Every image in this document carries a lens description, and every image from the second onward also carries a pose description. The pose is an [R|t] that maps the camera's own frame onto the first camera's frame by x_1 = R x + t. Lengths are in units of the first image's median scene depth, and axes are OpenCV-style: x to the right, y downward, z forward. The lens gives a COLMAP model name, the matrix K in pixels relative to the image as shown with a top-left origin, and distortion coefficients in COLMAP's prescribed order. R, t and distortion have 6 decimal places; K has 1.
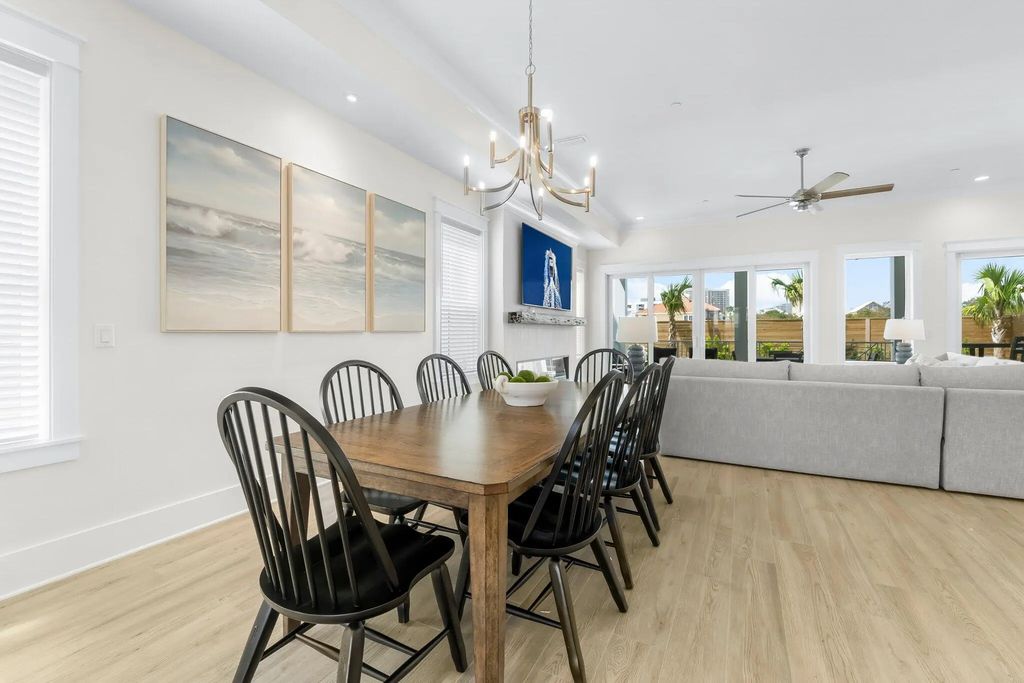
lens RADIAL K [[446.0, 0, 510.3], [0, 446.0, 333.2], [0, 0, 1]] dist [-0.010040, -0.000405]
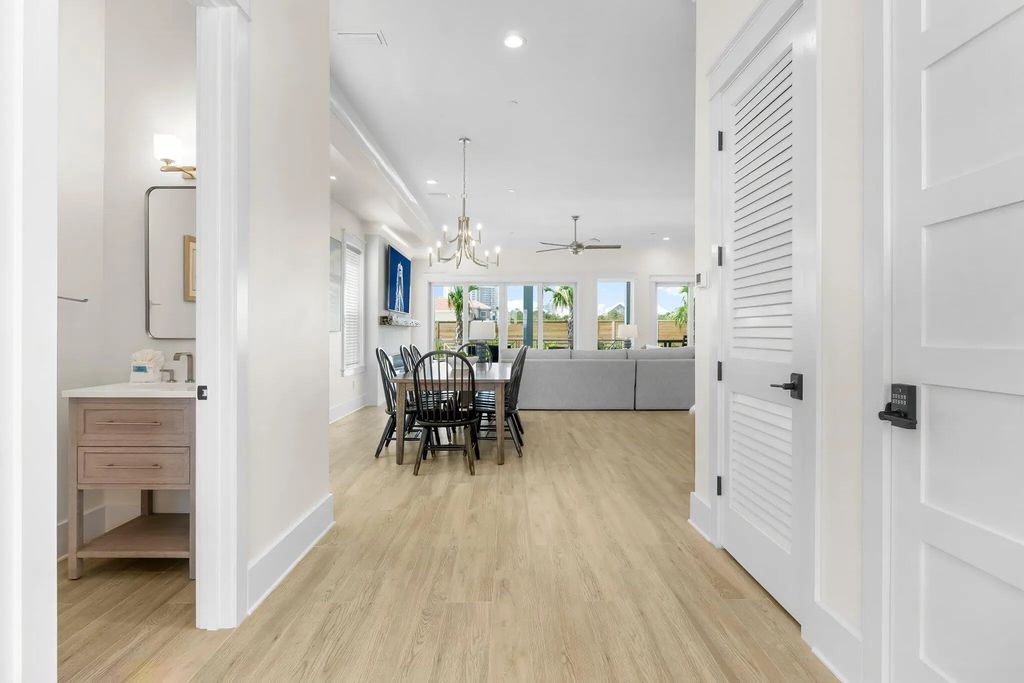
lens RADIAL K [[531.6, 0, 507.5], [0, 531.6, 334.1], [0, 0, 1]] dist [-0.000035, 0.000351]
pose [[0.888380, 0.002071, 0.459104, -0.383250], [-0.003393, 0.999992, 0.002056, -0.000075], [-0.459096, -0.003384, 0.888380, -0.516000]]
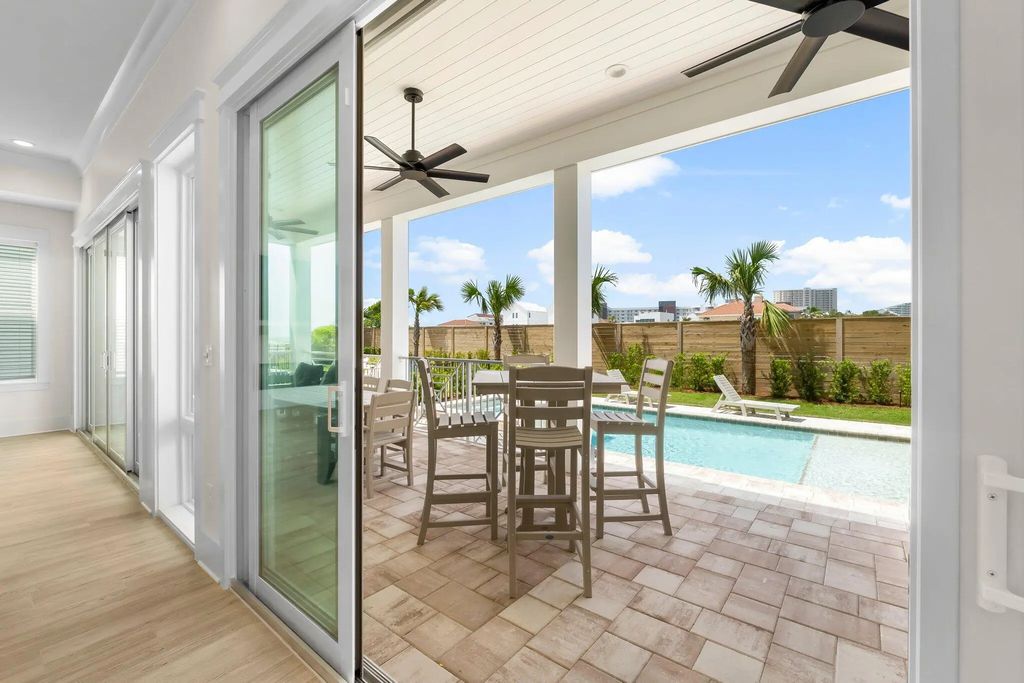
lens RADIAL K [[427.4, 0, 513.0], [0, 427.4, 337.9], [0, 0, 1]] dist [0.000166, -0.000029]
pose [[0.982110, 0.003450, -0.188276, 1.491862], [-0.003045, 0.999992, 0.002440, -0.017170], [0.188283, -0.001823, 0.982113, 0.855332]]
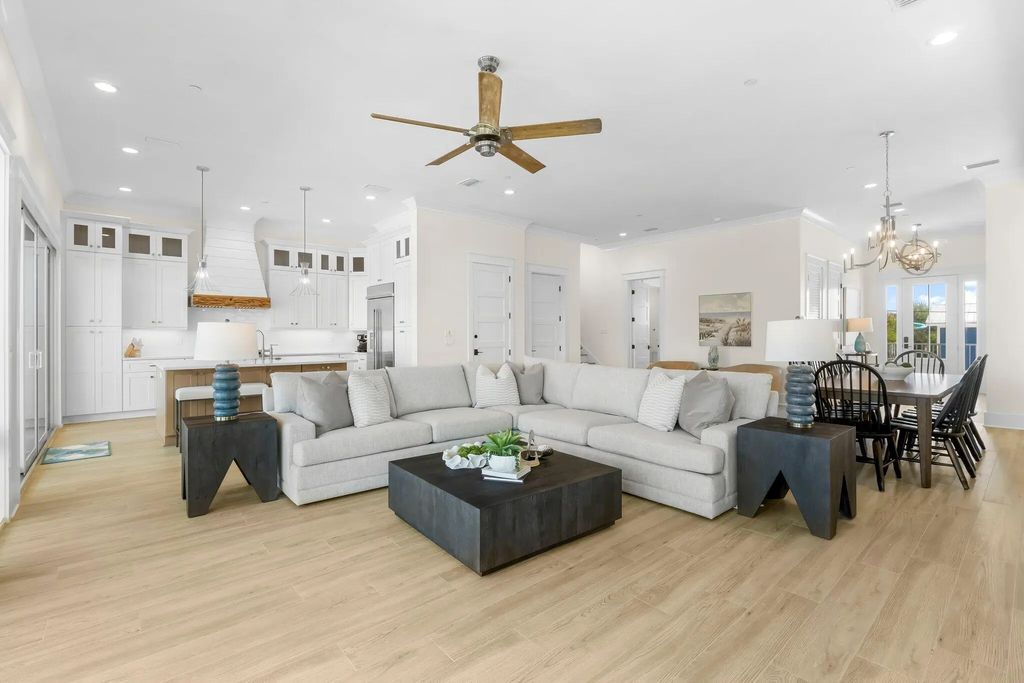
lens RADIAL K [[456.8, 0, 512.0], [0, 456.8, 341.5], [0, 0, 1]] dist [0.023346, -0.000114]
pose [[-0.927901, -0.007269, 0.372757, 0.356502], [0.001311, 0.999740, 0.022760, -0.026515], [-0.372826, 0.021607, -0.927650, 1.494705]]
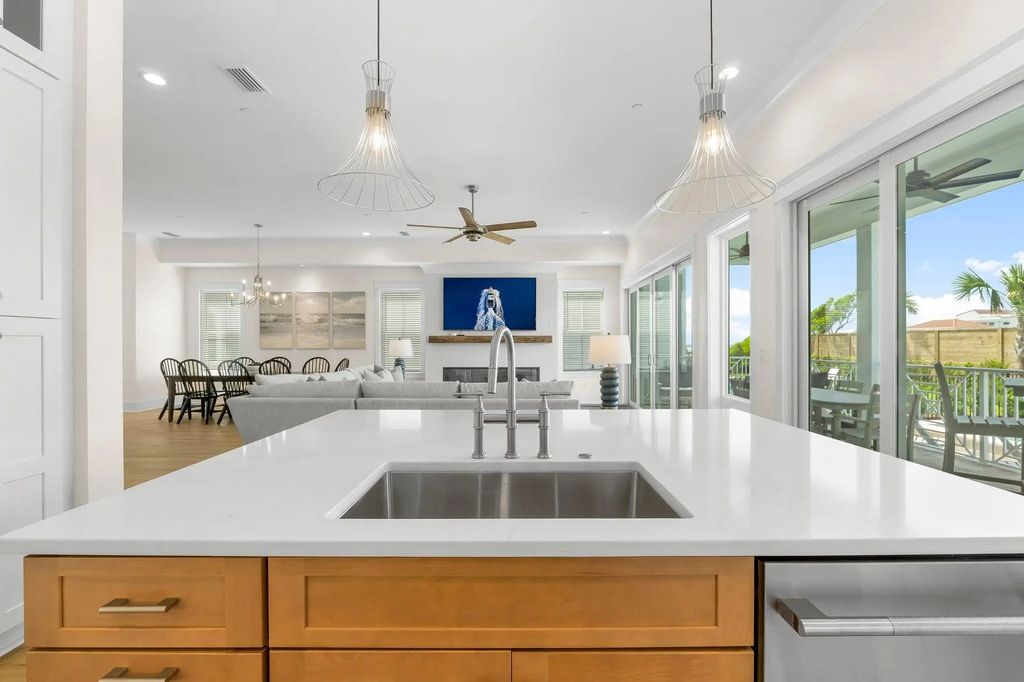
lens RADIAL K [[428.8, 0, 520.0], [0, 428.8, 345.3], [0, 0, 1]] dist [-0.007980, 0.000104]
pose [[0.460991, 0.001879, -0.887403, 1.538552], [0.002264, 0.999992, 0.003293, -0.018379], [0.887402, -0.003527, 0.460983, 0.566810]]
